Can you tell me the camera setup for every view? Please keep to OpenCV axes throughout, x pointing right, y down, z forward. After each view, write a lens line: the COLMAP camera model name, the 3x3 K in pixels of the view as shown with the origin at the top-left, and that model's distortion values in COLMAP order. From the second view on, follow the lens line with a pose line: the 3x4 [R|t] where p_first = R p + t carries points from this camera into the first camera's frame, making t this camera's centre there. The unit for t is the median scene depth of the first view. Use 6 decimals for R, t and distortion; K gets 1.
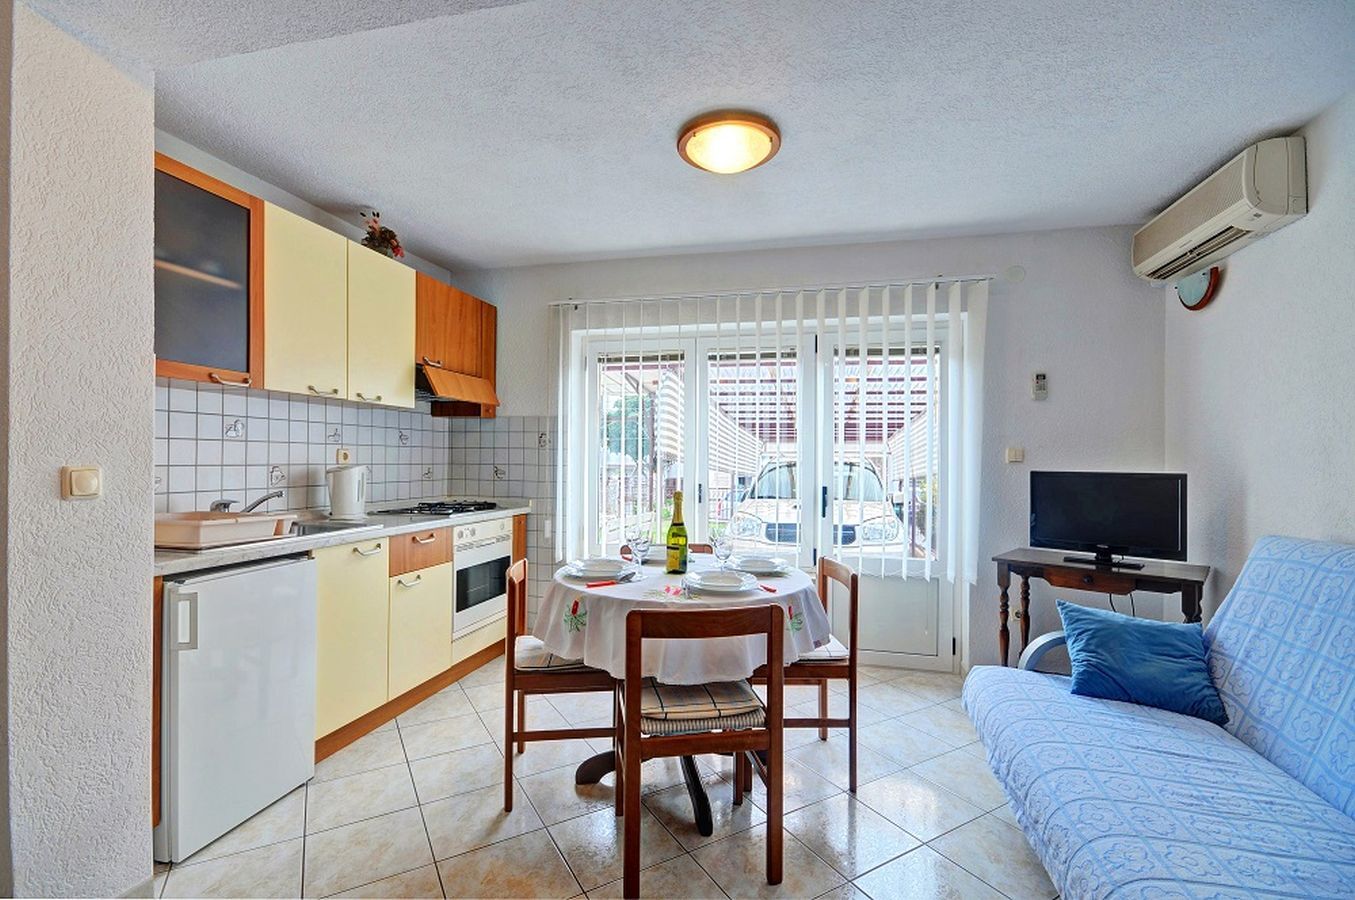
lens RADIAL K [[609.5, 0, 678.0], [0, 609.5, 455.7], [0, 0, 1]] dist [0.006644, -0.004991]
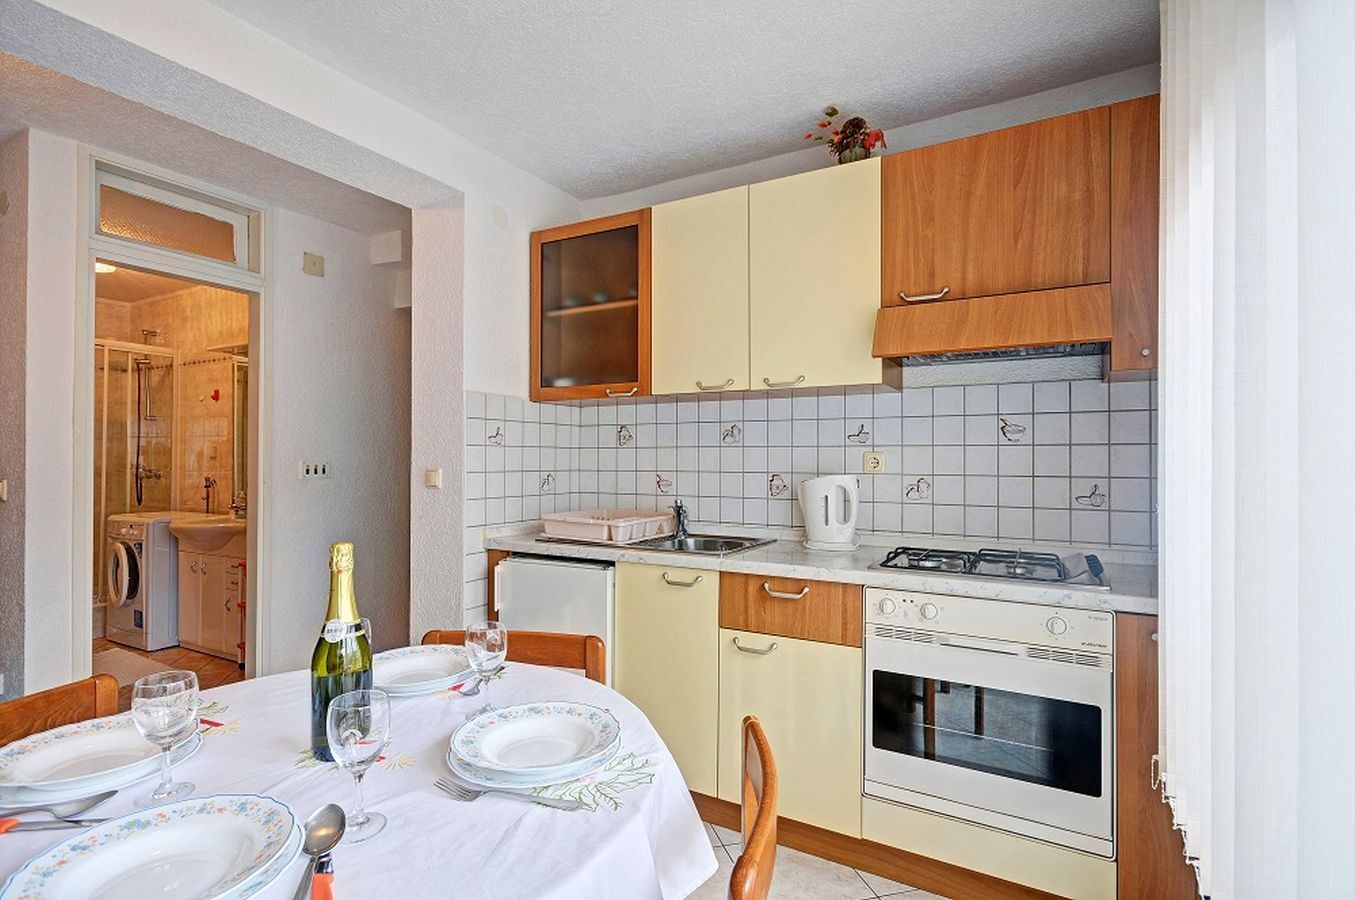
lens RADIAL K [[707.8, 0, 676.4], [0, 707.8, 454.1], [0, 0, 1]] dist [-0.000324, 0.001708]
pose [[-0.300151, -0.028220, -0.953474, 0.341527], [-0.004845, 0.999595, -0.028060, 0.016619], [0.953879, -0.003803, -0.300166, 1.169580]]
